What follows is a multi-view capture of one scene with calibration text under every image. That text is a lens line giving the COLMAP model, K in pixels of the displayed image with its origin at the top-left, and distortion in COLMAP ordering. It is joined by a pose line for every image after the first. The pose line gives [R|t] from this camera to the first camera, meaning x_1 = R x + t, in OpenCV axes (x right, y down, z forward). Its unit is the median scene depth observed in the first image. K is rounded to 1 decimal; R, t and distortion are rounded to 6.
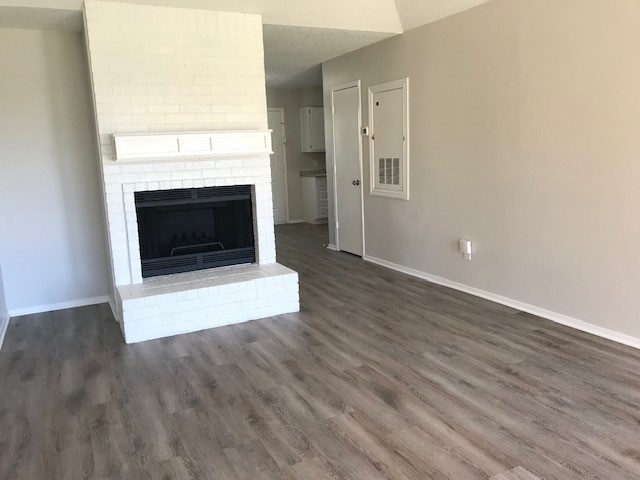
lens RADIAL K [[523.3, 0, 316.1], [0, 523.3, 235.4], [0, 0, 1]] dist [0.052775, -0.048069]
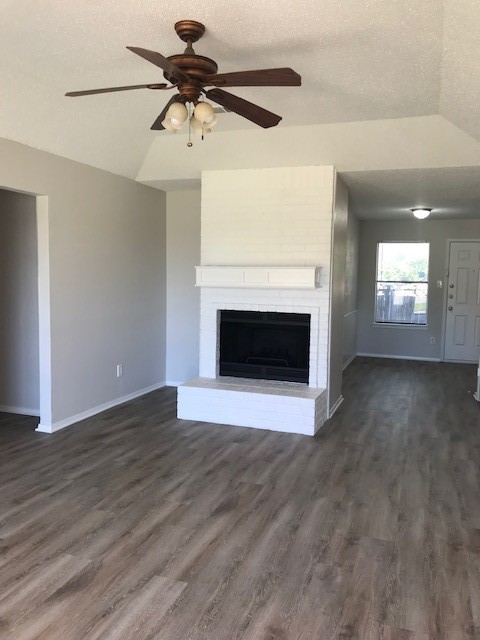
lens RADIAL K [[523.3, 0, 243.2], [0, 523.3, 322.0], [0, 0, 1]] dist [0.052775, -0.048069]
pose [[0.691348, 0.121238, -0.712277, 0.807449], [-0.164603, 0.986327, 0.008118, -0.091965], [0.703522, 0.111630, 0.701851, 0.161297]]
